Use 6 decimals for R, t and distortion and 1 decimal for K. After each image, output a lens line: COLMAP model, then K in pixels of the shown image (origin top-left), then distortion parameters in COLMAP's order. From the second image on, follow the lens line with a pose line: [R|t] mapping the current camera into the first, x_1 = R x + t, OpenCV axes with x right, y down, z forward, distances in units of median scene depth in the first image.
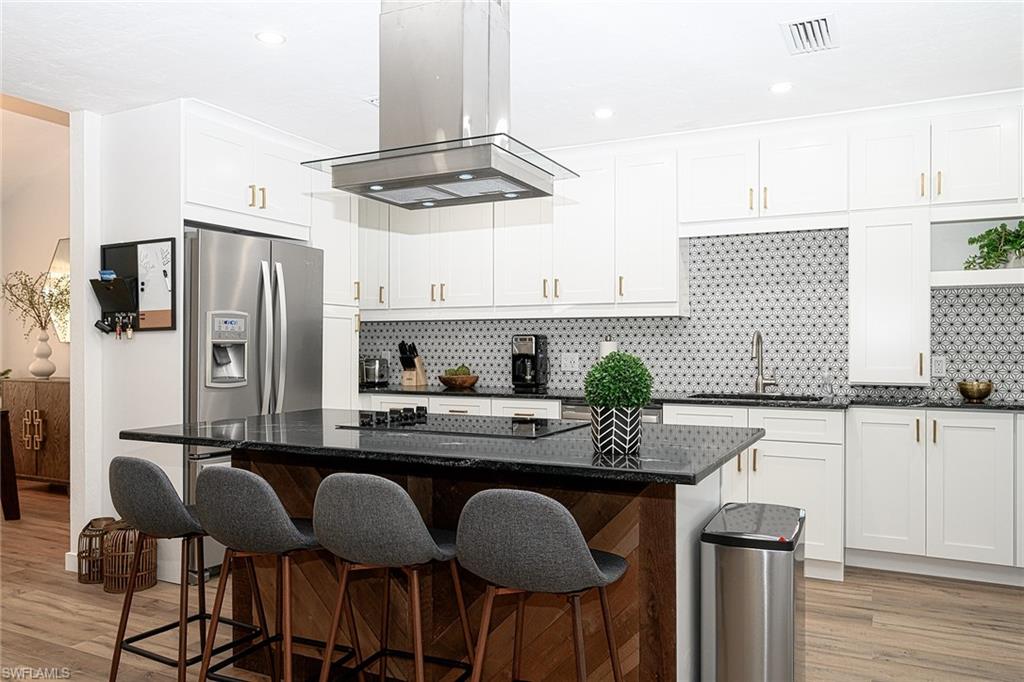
lens RADIAL K [[750.5, 0, 512.1], [0, 750.5, 349.3], [0, 0, 1]] dist [-0.013502, -0.002791]
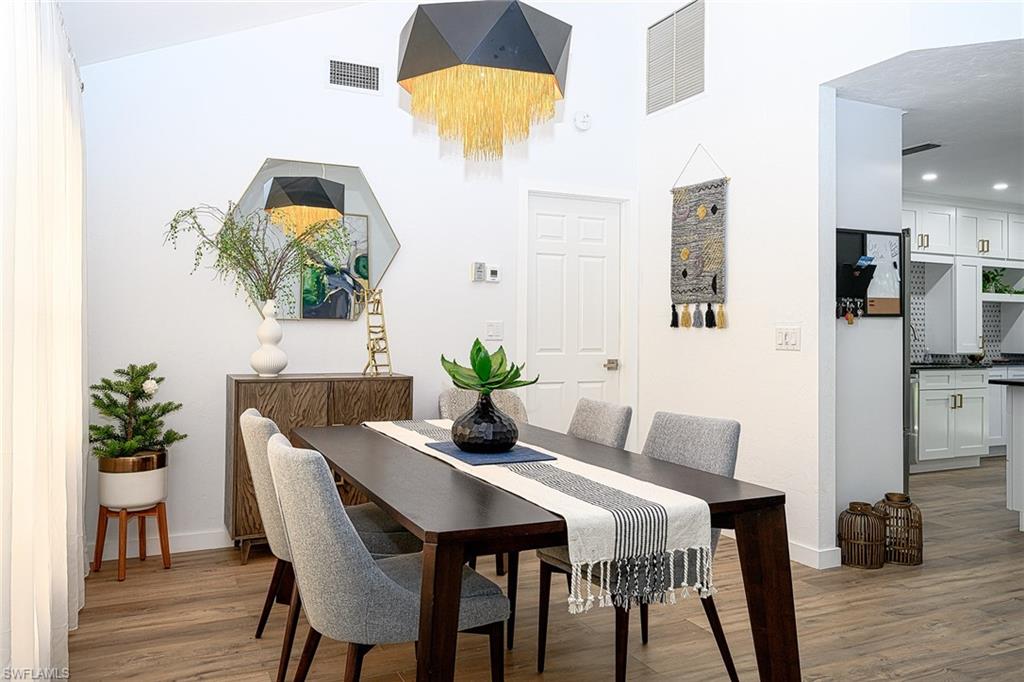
lens RADIAL K [[759.5, 0, 510.4], [0, 759.5, 331.5], [0, 0, 1]] dist [0.014988, 0.004803]
pose [[0.623979, 0.003544, 0.781433, -1.644972], [-0.001595, 0.999993, -0.003261, 0.000236], [-0.781440, 0.000788, 0.623980, 0.728599]]
